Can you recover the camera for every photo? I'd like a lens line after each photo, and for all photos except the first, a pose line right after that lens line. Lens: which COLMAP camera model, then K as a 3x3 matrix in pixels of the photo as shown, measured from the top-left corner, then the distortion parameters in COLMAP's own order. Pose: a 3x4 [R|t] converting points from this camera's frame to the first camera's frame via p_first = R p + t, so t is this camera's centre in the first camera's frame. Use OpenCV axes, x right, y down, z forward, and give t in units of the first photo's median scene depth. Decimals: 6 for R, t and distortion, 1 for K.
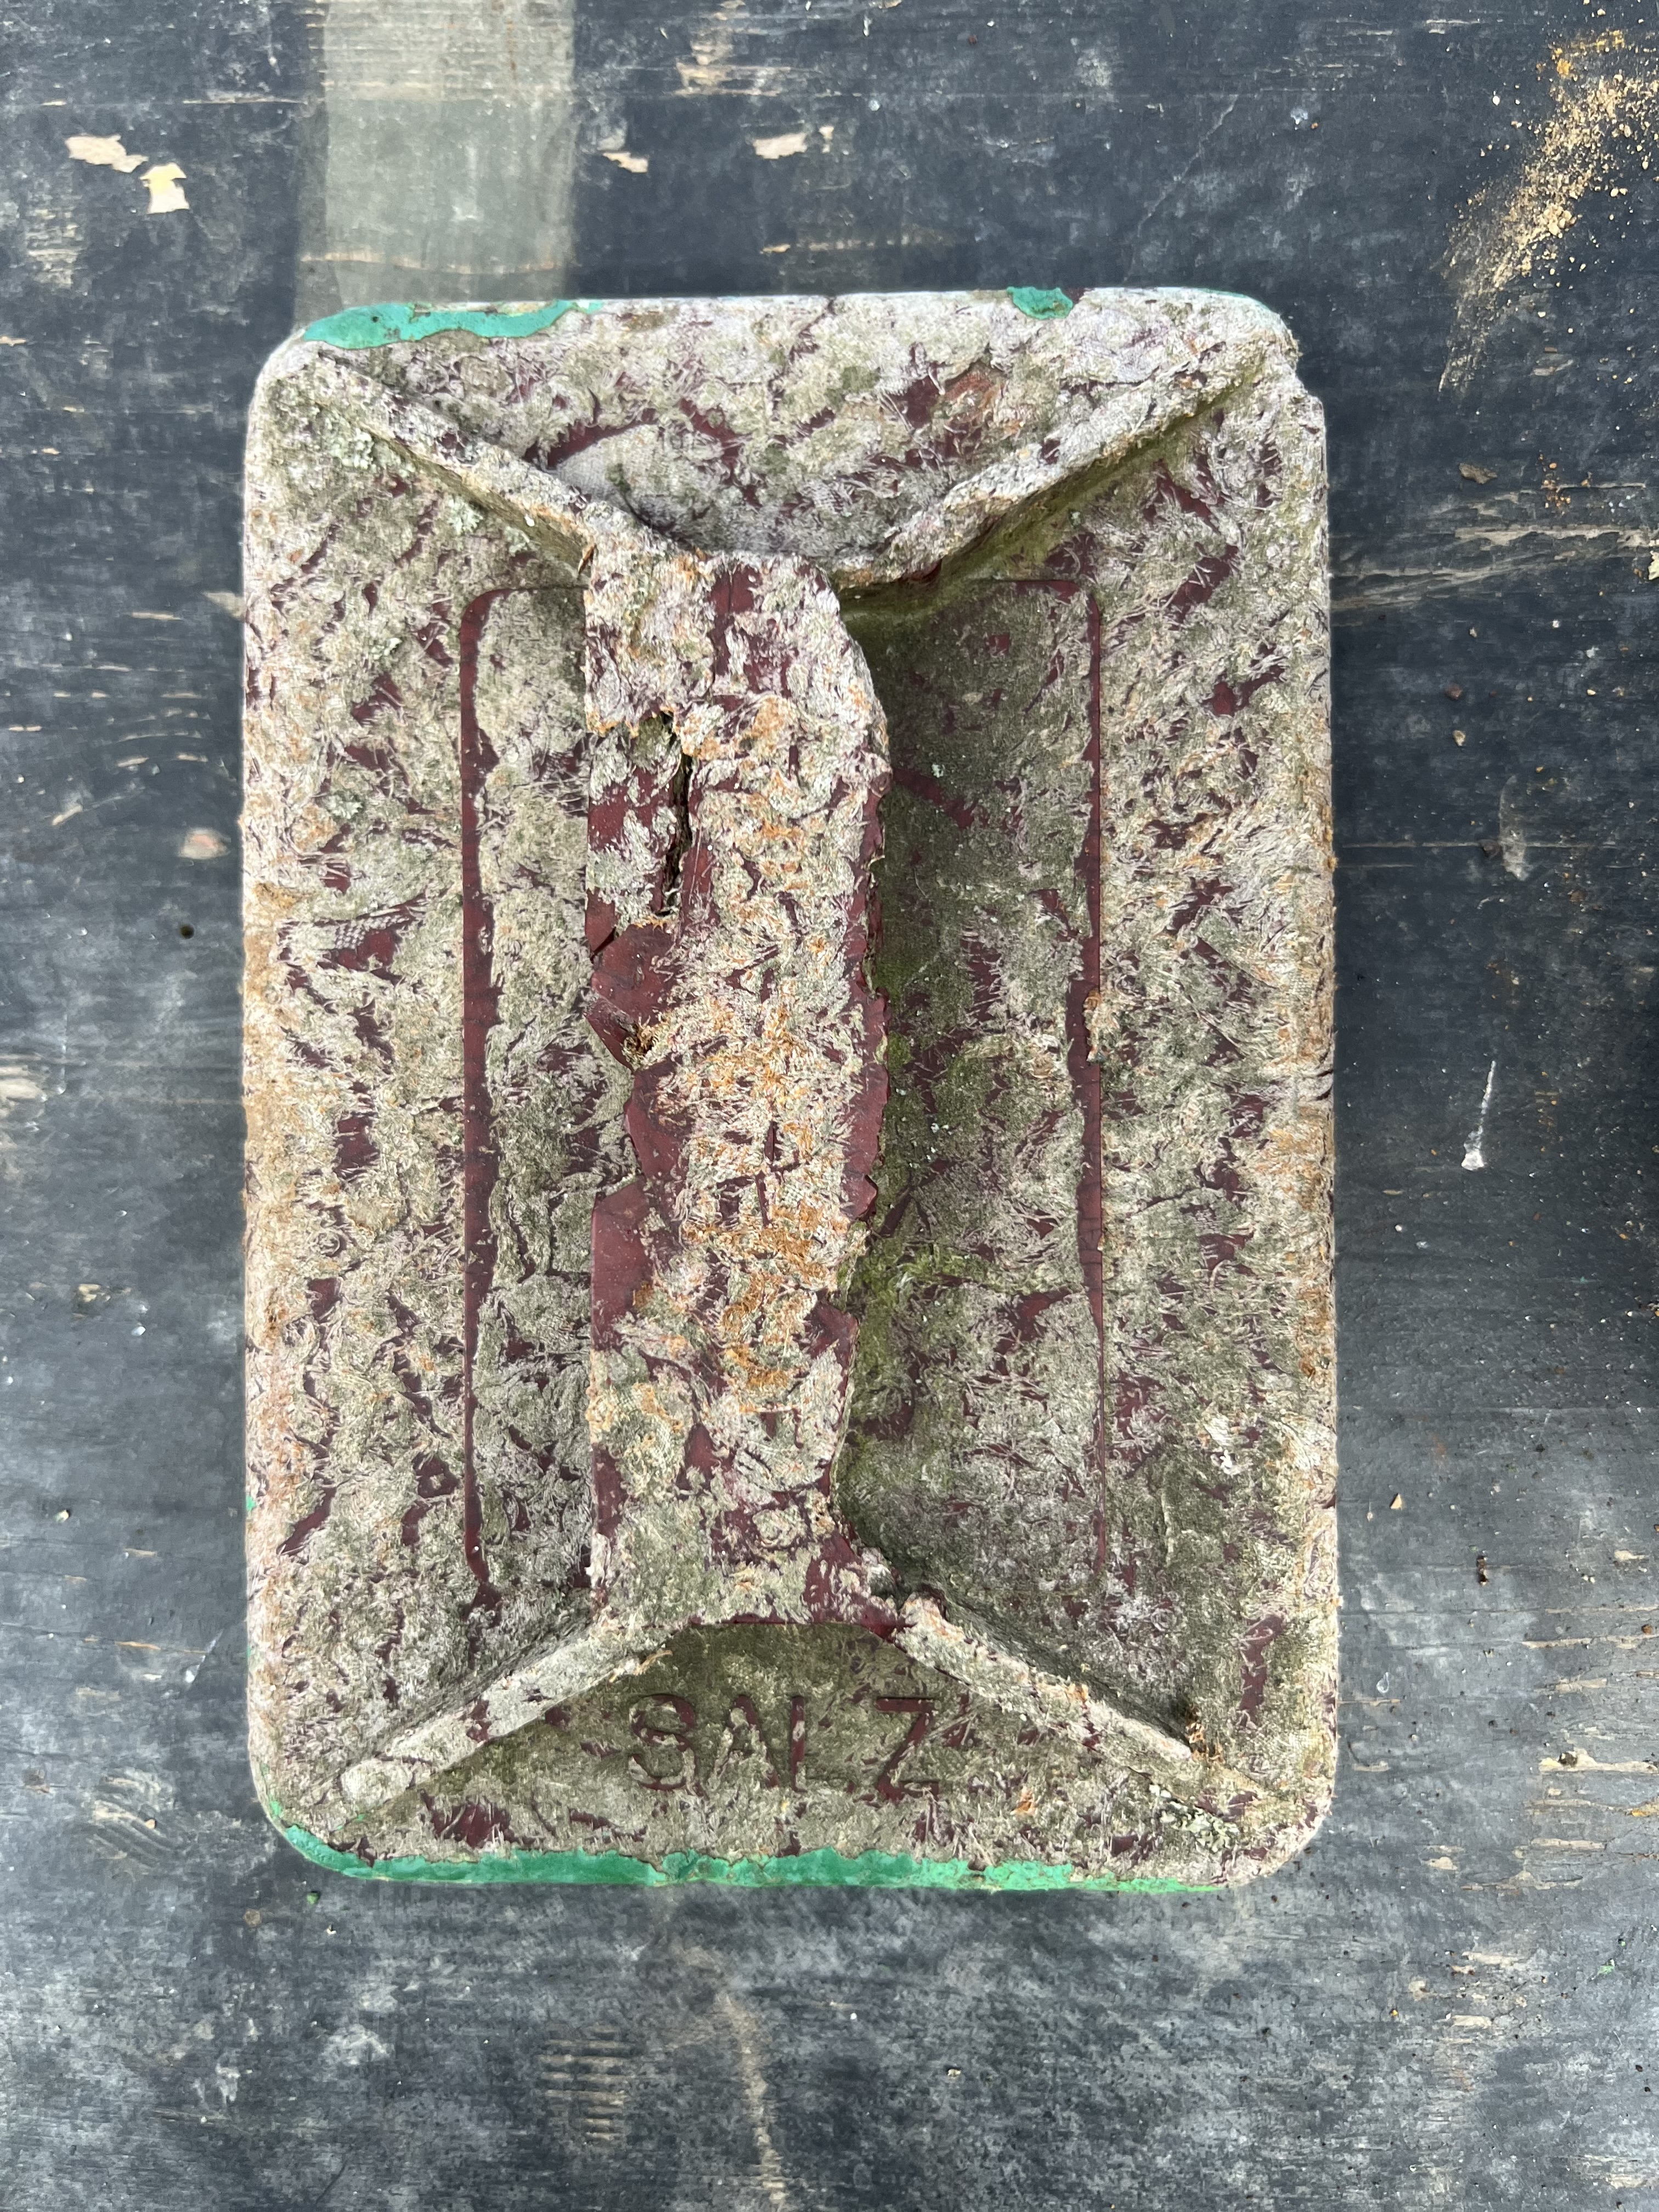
lens RADIAL K [[1725.3, 0, 829.5], [0, 1725.3, 1106.0], [0, 0, 1]] dist [0.025958, -0.055082]
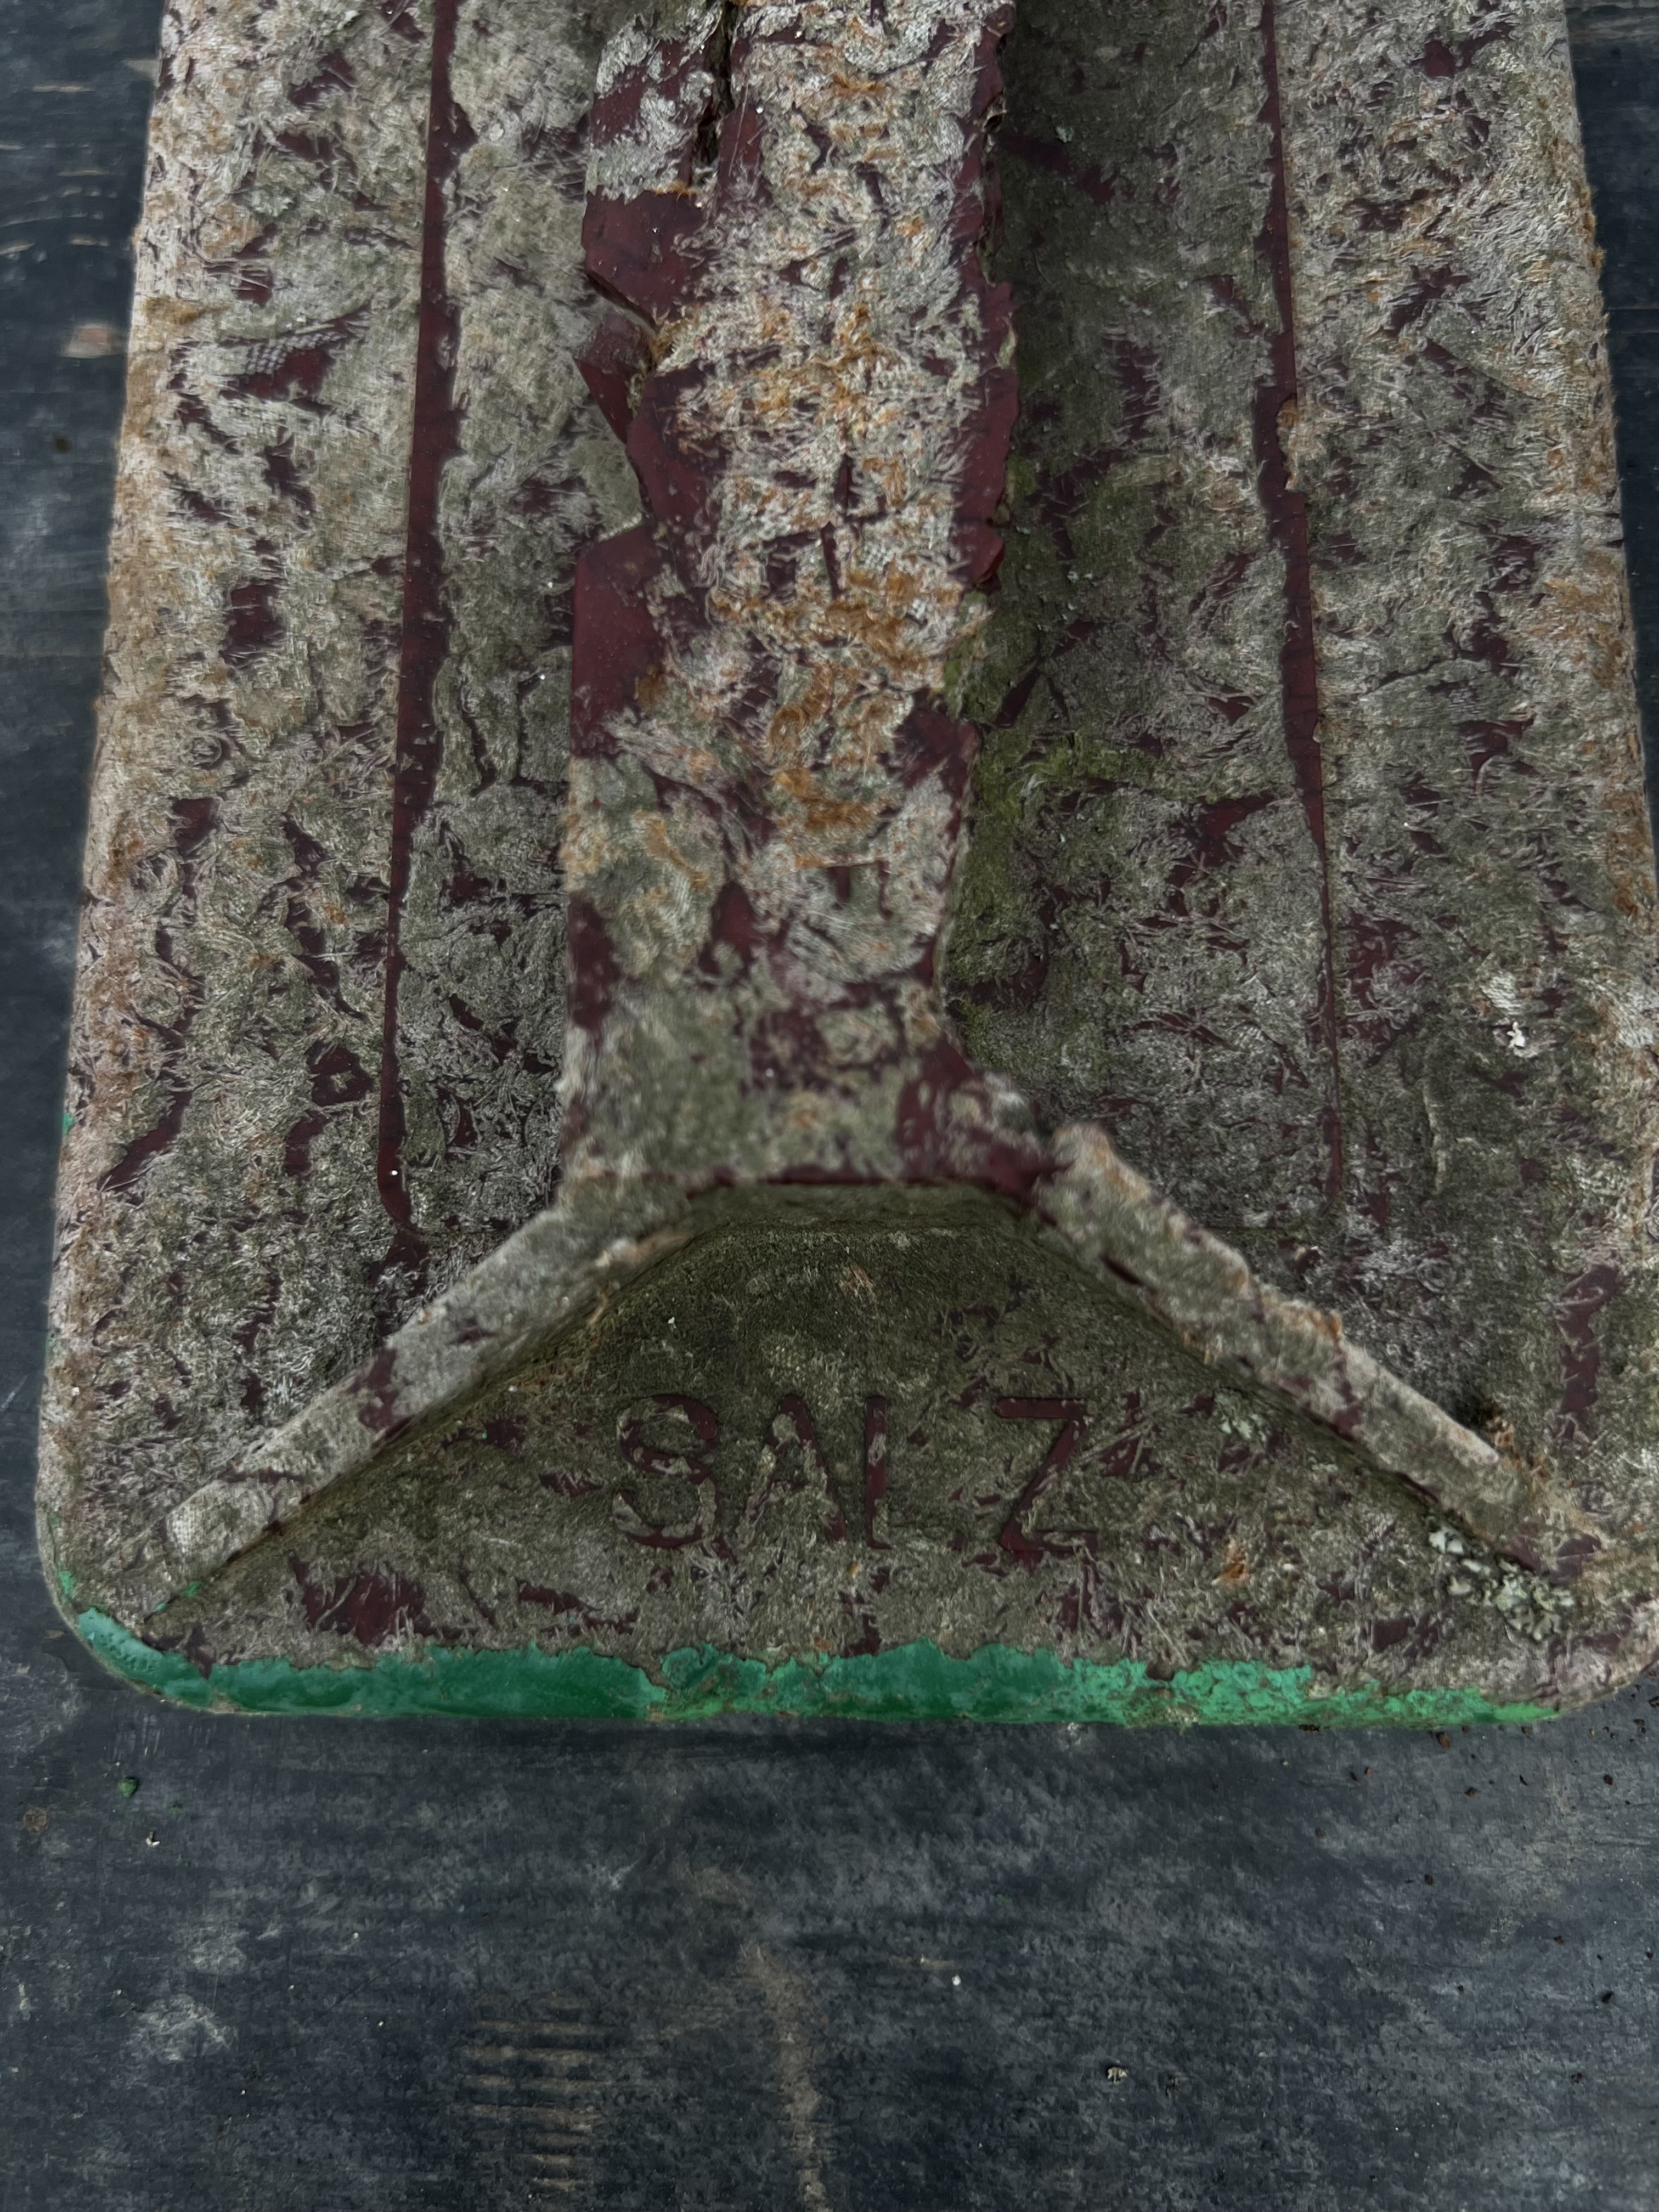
lens RADIAL K [[1694.3, 0, 832.8], [0, 1694.3, 1173.3], [0, 0, 1]] dist [0.000155, -0.036869]
pose [[0.999965, 0.002798, -0.007850, -0.029847], [-0.004155, 0.983937, -0.178469, 0.372936], [0.007224, 0.178495, 0.983914, 0.360556]]
